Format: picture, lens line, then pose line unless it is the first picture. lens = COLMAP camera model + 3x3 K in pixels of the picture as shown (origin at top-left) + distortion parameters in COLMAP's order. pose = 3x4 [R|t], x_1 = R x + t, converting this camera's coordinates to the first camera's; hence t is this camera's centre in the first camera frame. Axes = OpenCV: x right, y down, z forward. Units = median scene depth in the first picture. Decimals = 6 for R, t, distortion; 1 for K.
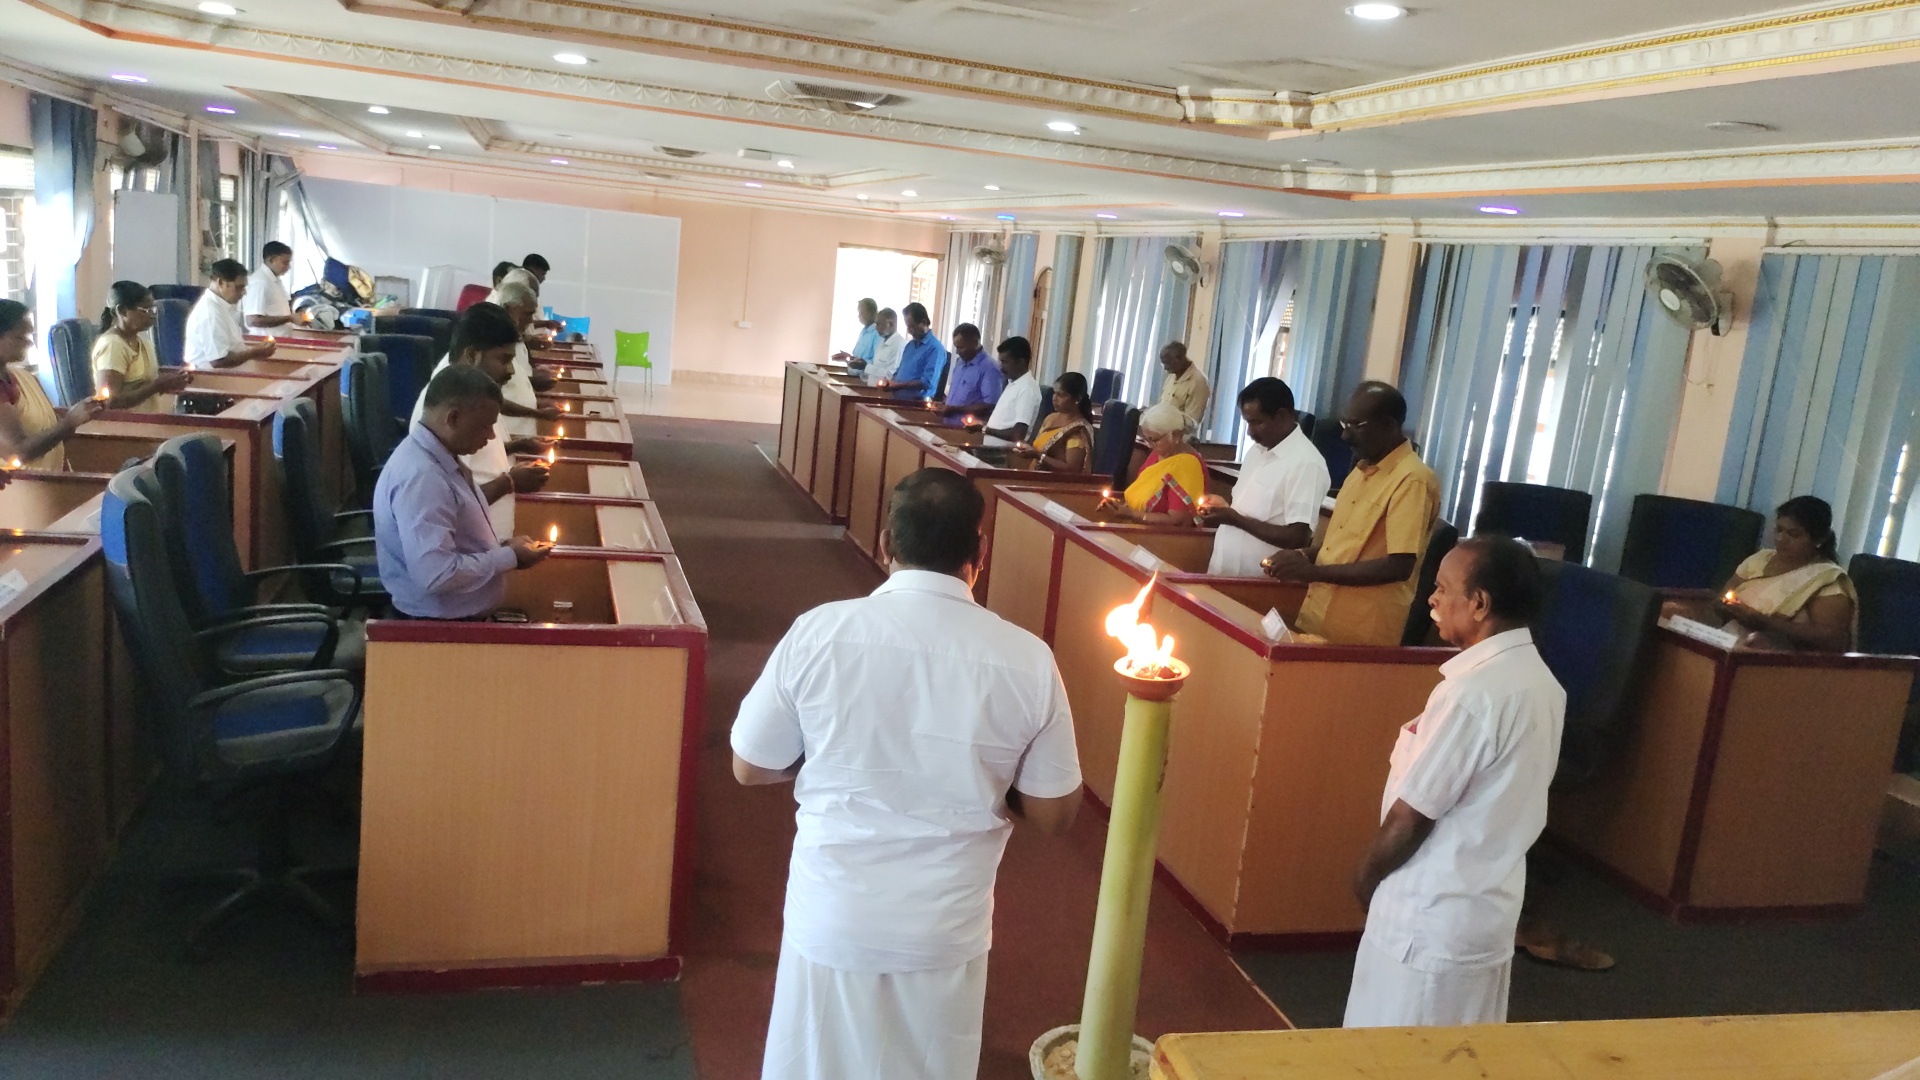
lens RADIAL K [[1445.4, 0, 953.3], [0, 1445.4, 538.9], [0, 0, 1]] dist [0.044696, -0.070164]
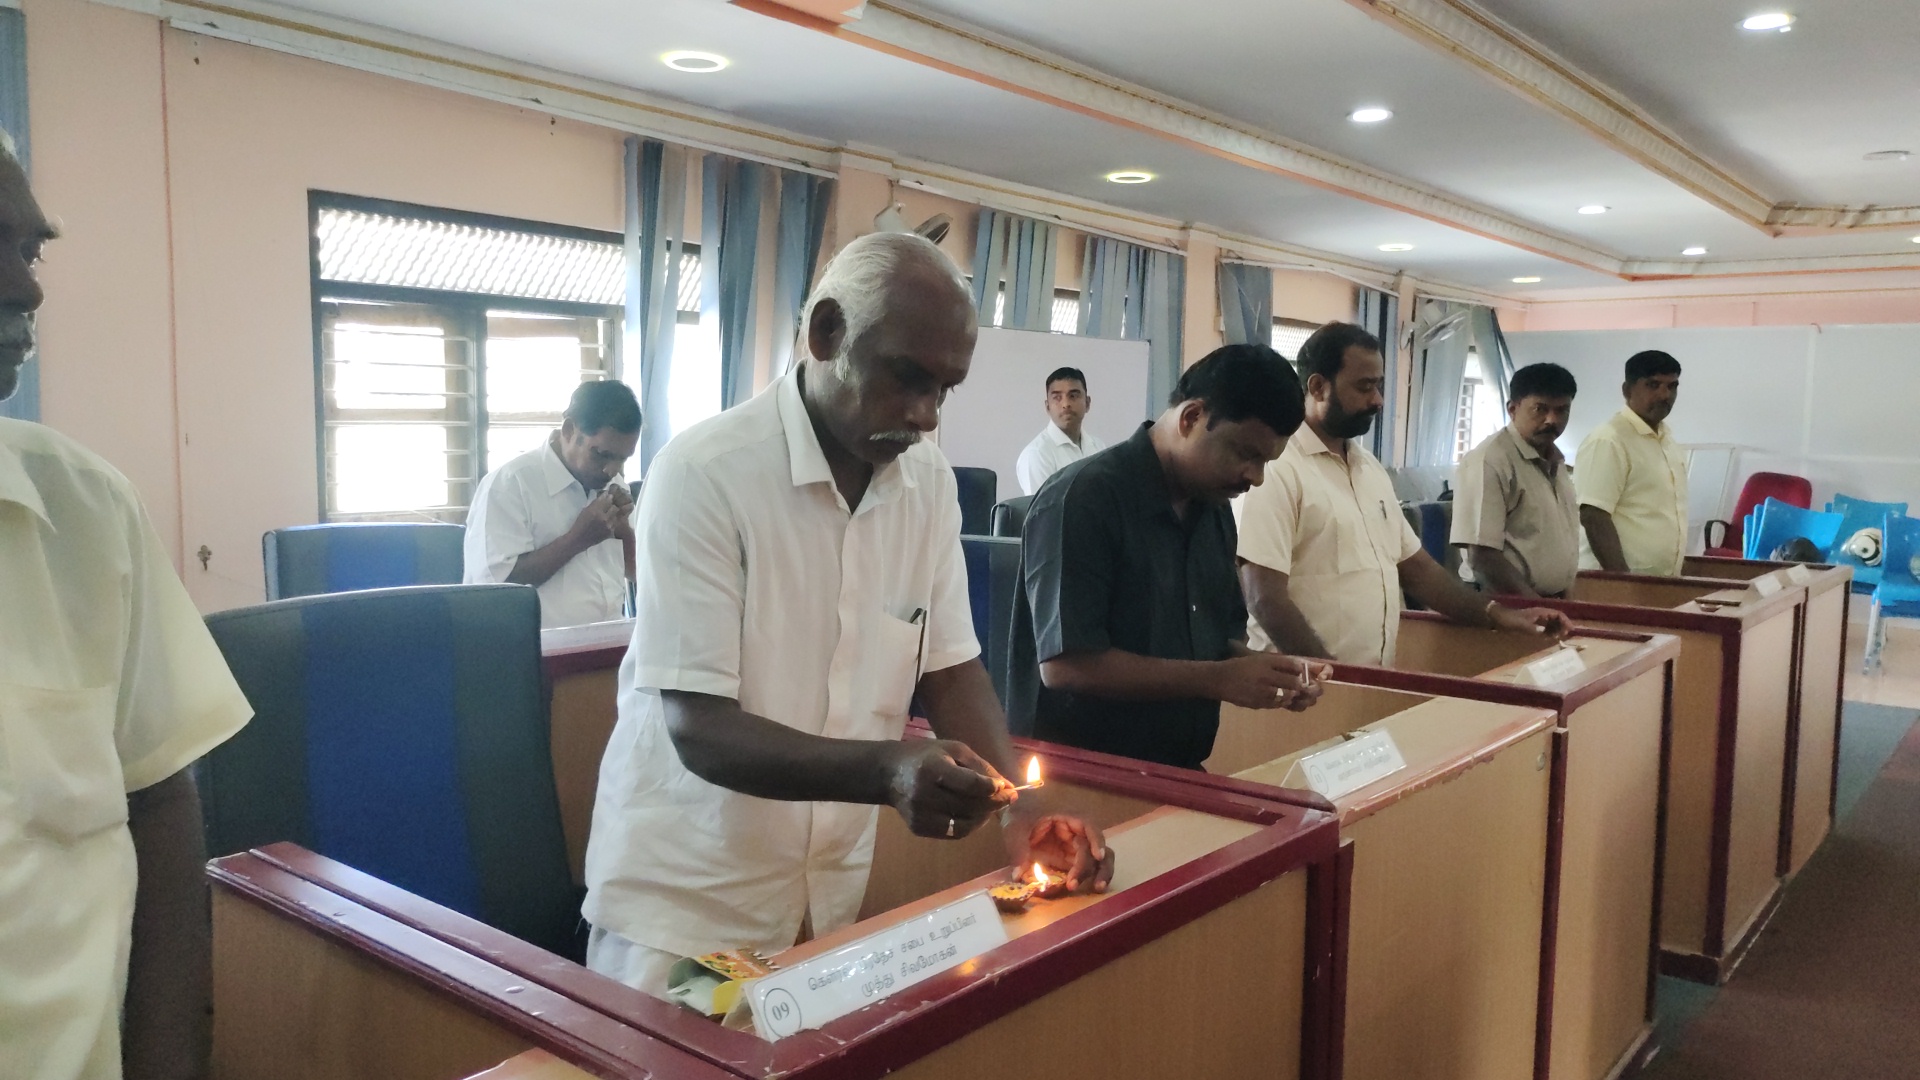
lens RADIAL K [[1436.5, 0, 953.0], [0, 1436.5, 536.7], [0, 0, 1]] dist [0.046162, -0.060366]
pose [[0.582683, -0.023861, -0.812349, -0.050250], [-0.108543, 0.988329, -0.106886, -0.055499], [0.805418, 0.150456, 0.573292, 0.436545]]
